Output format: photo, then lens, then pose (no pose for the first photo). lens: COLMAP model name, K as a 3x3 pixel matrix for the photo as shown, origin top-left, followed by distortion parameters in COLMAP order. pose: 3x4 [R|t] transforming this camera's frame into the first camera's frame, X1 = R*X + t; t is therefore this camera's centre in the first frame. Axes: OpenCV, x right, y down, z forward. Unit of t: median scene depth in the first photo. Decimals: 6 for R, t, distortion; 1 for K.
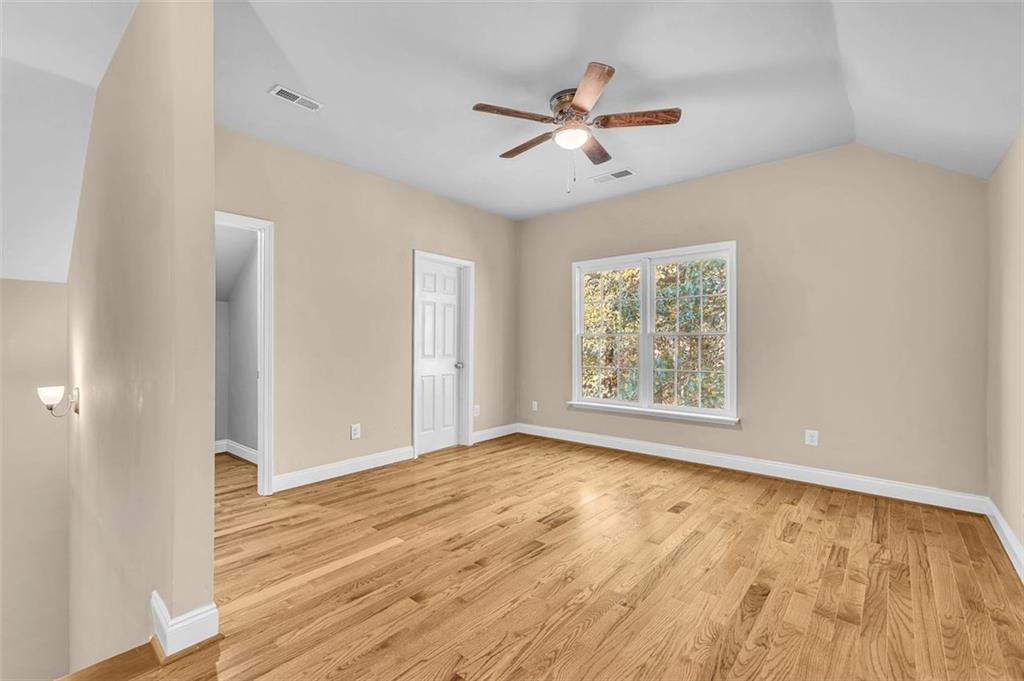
lens RADIAL K [[437.7, 0, 514.3], [0, 437.7, 341.8], [0, 0, 1]] dist [0.008198, -0.001352]
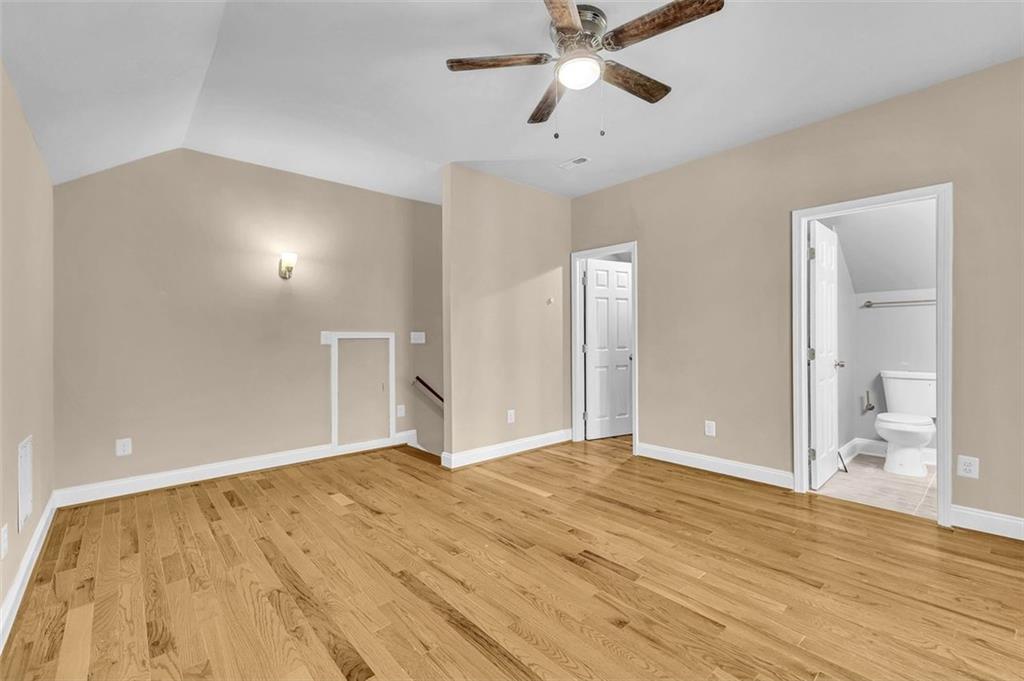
lens RADIAL K [[437.7, 0, 513.8], [0, 437.7, 338.7], [0, 0, 1]] dist [0.008198, -0.001352]
pose [[-0.126489, 0.006035, -0.991950, 0.858105], [0.007966, 0.999955, 0.005068, -0.001100], [0.991936, -0.007260, -0.126531, 0.927299]]
